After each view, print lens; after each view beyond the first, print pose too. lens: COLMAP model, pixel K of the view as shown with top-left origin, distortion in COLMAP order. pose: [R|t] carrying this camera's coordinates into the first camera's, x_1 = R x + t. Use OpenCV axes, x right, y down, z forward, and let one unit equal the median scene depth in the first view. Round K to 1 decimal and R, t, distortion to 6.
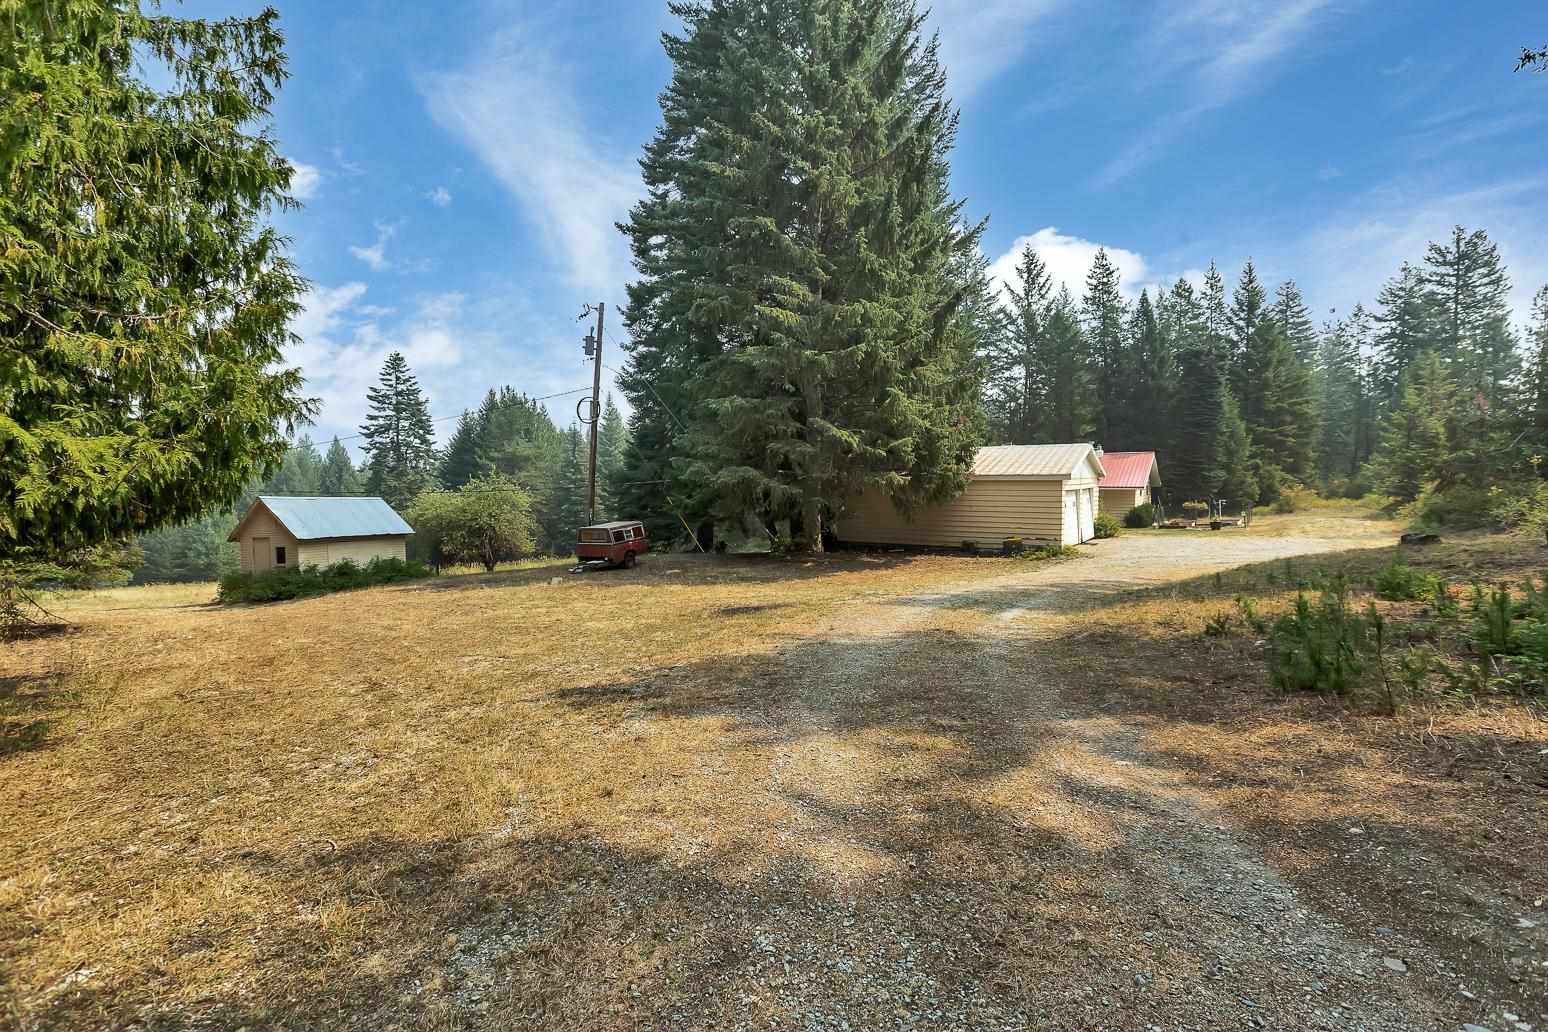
lens RADIAL K [[734.3, 0, 775.4], [0, 734.3, 498.4], [0, 0, 1]] dist [0.000369, 0.000254]
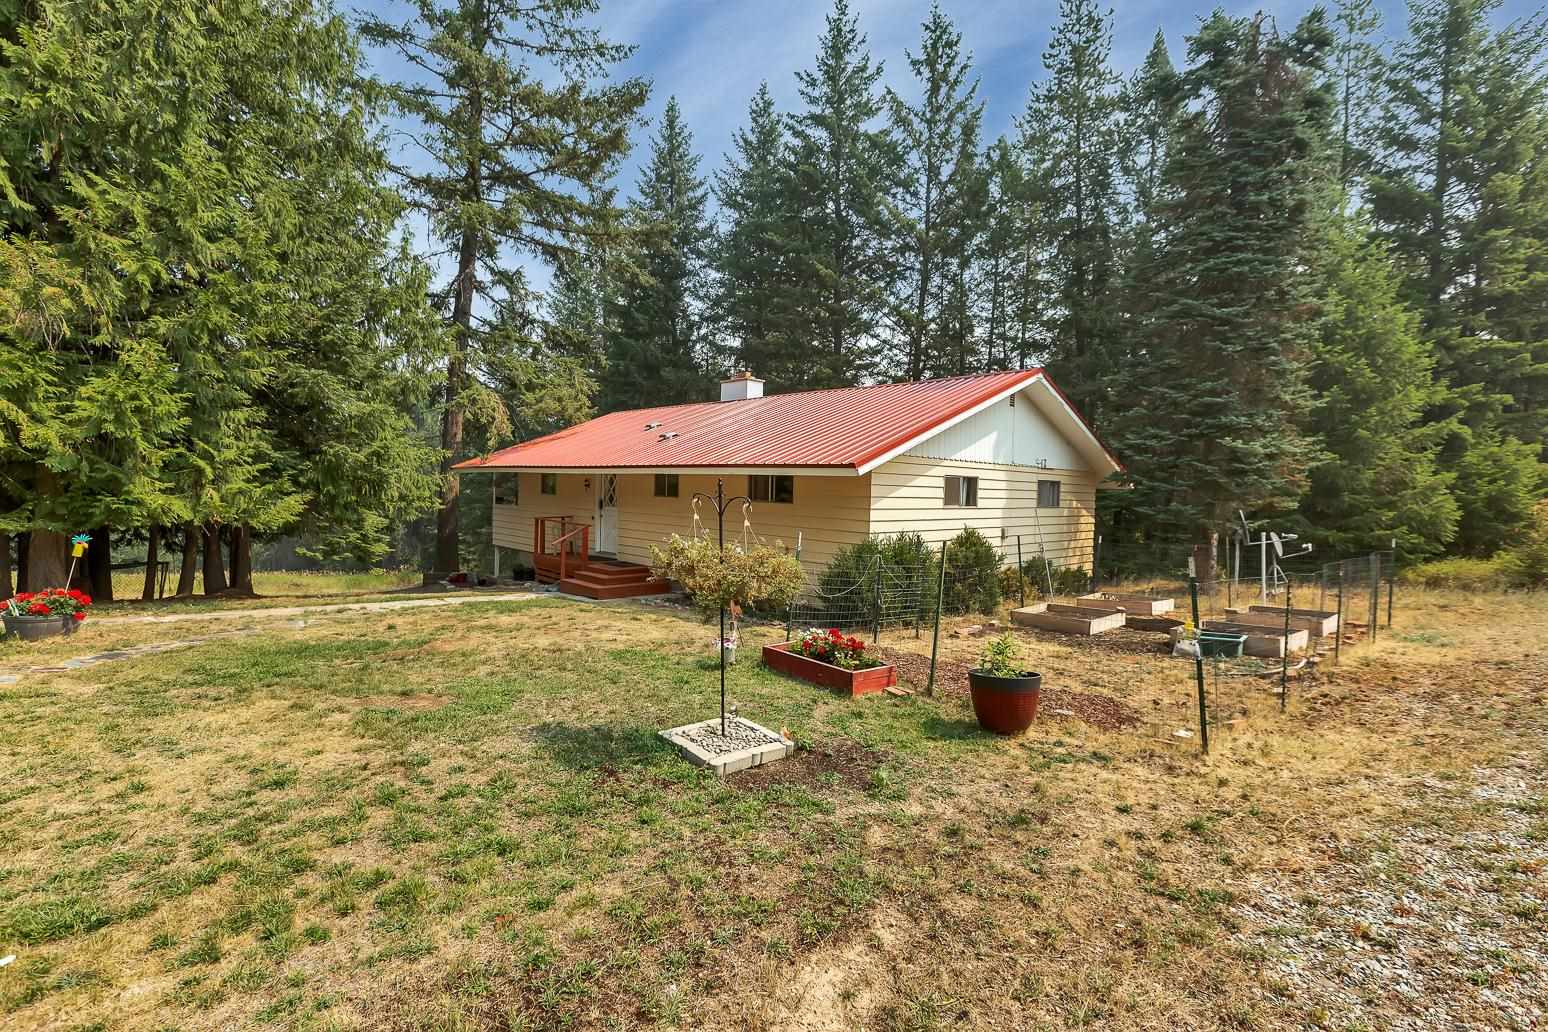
lens RADIAL K [[690.4, 0, 768.8], [0, 690.4, 503.7], [0, 0, 1]] dist [0.001506, -0.000879]
pose [[0.971781, 0.038508, -0.232722, 0.421567], [-0.040402, 0.999178, -0.003377, -0.000416], [0.232400, 0.012685, 0.972538, 0.612785]]
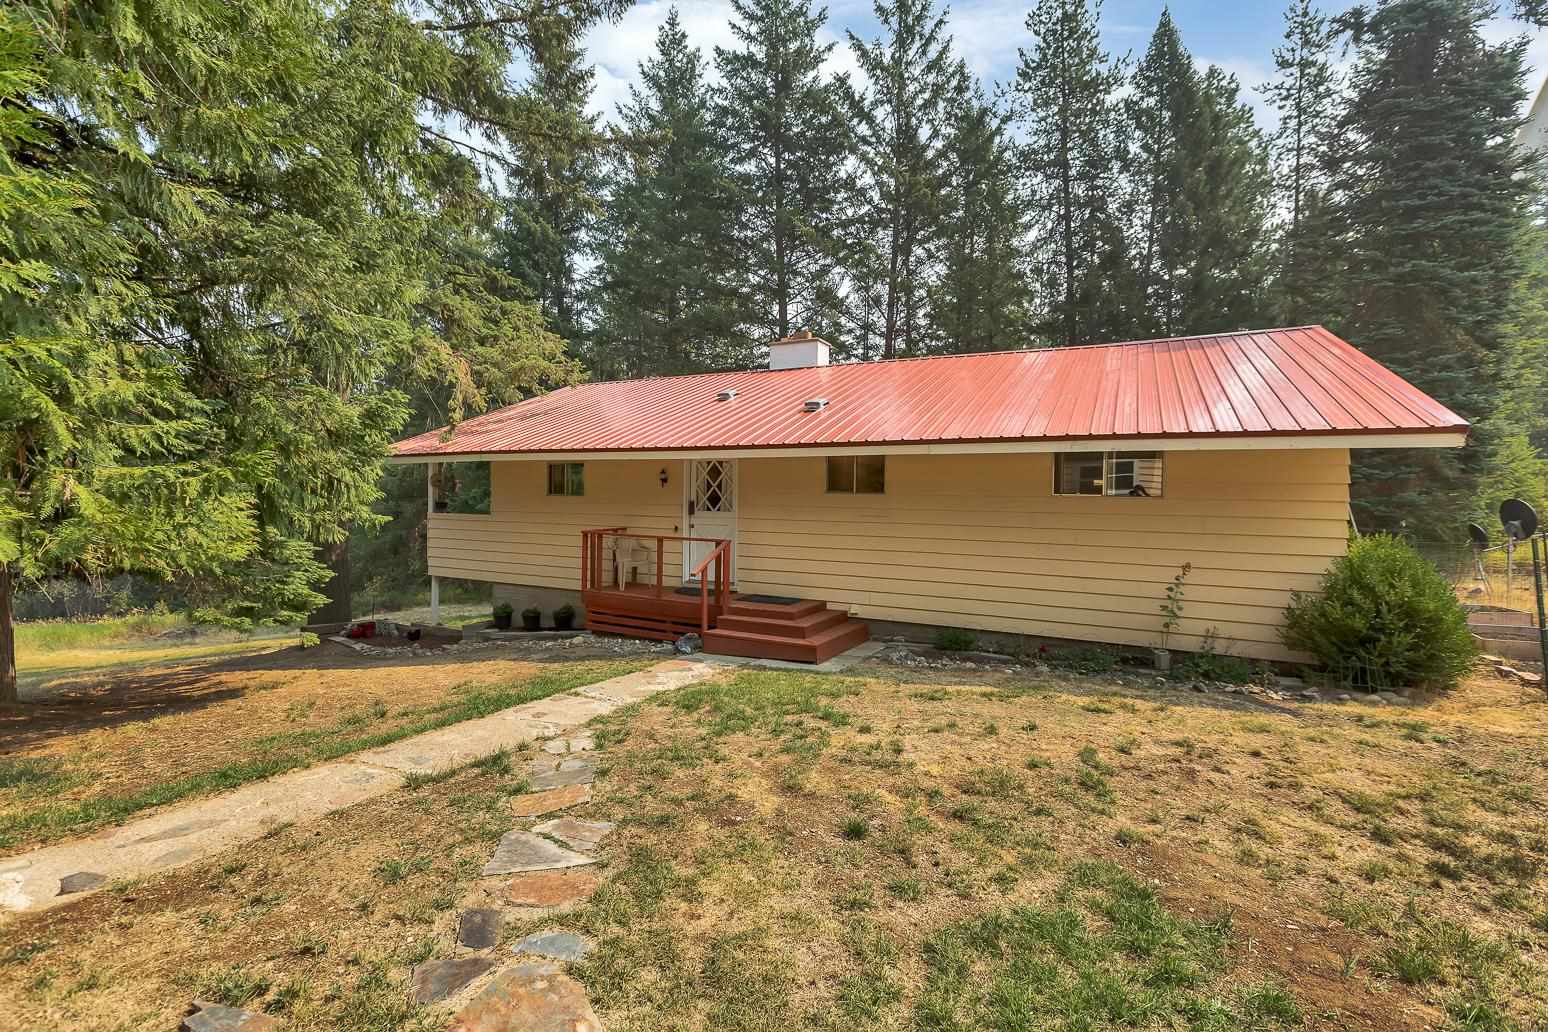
lens RADIAL K [[695.0, 0, 770.1], [0, 695.0, 503.8], [0, 0, 1]] dist [0.001827, -0.000957]
pose [[0.996246, 0.020469, 0.084111, 0.277313], [-0.018767, 0.999604, -0.020985, 0.004628], [-0.084507, 0.019328, 0.996235, 0.693815]]
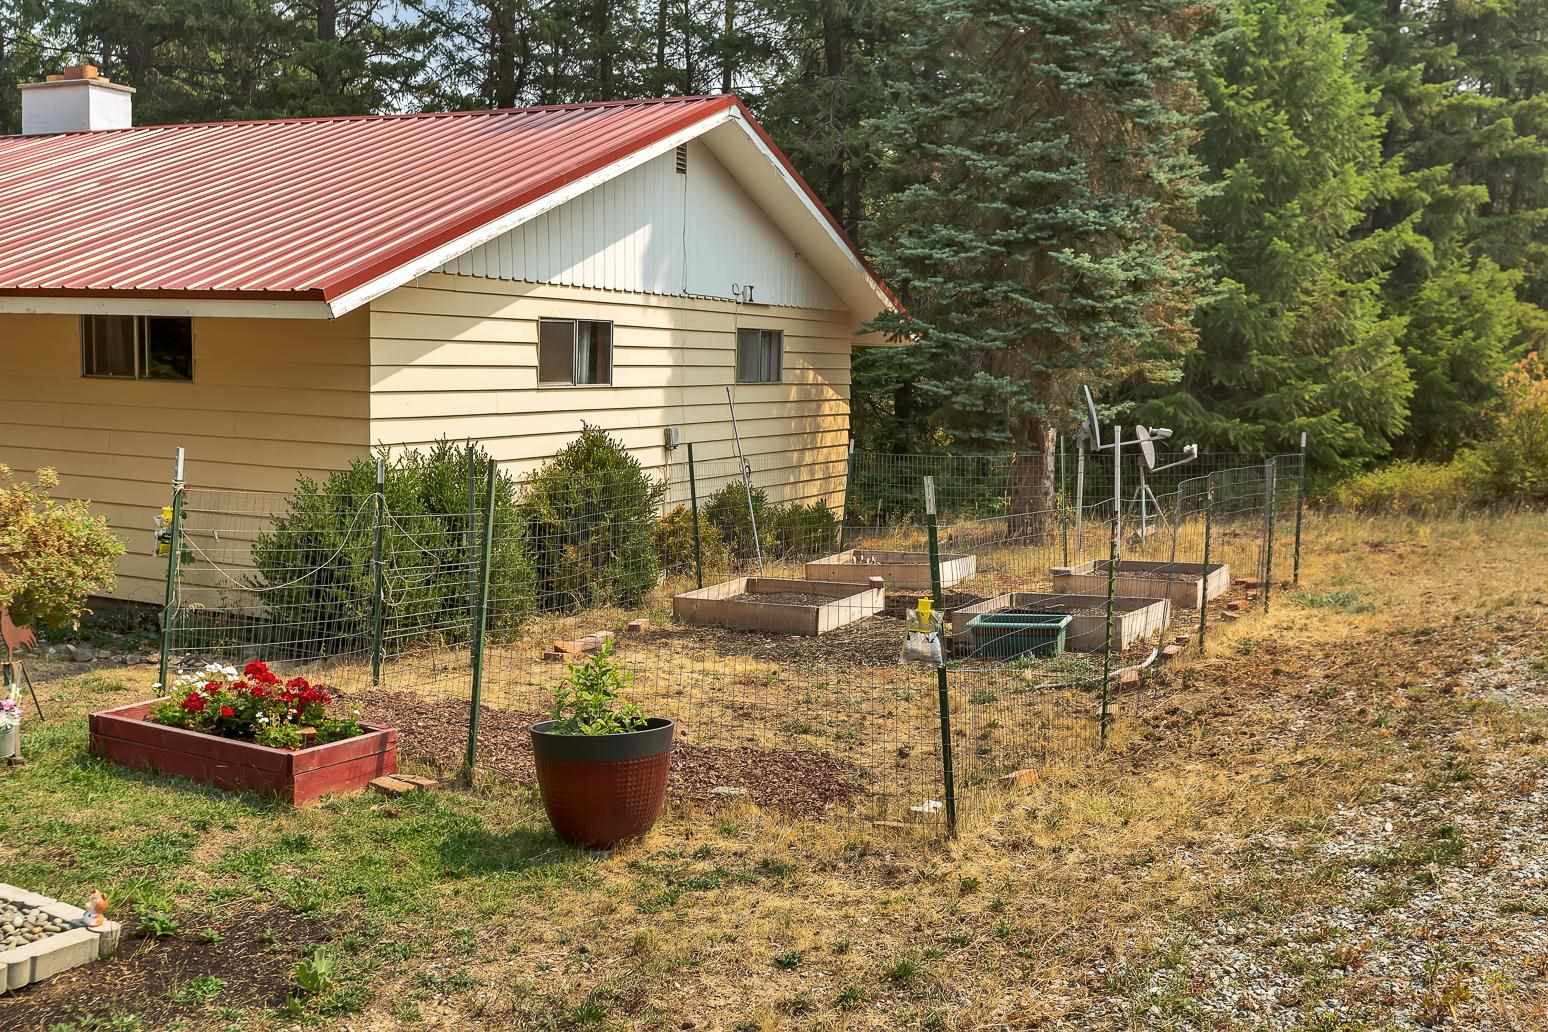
lens RADIAL K [[1504.9, 0, 771.5], [0, 1504.9, 489.2], [0, 0, 1]] dist [-0.007538, 0.003693]
pose [[0.991021, 0.018711, 0.132391, 0.430158], [-0.026477, 0.998015, 0.057146, -0.000729], [-0.131059, -0.060138, 0.989549, 0.612314]]
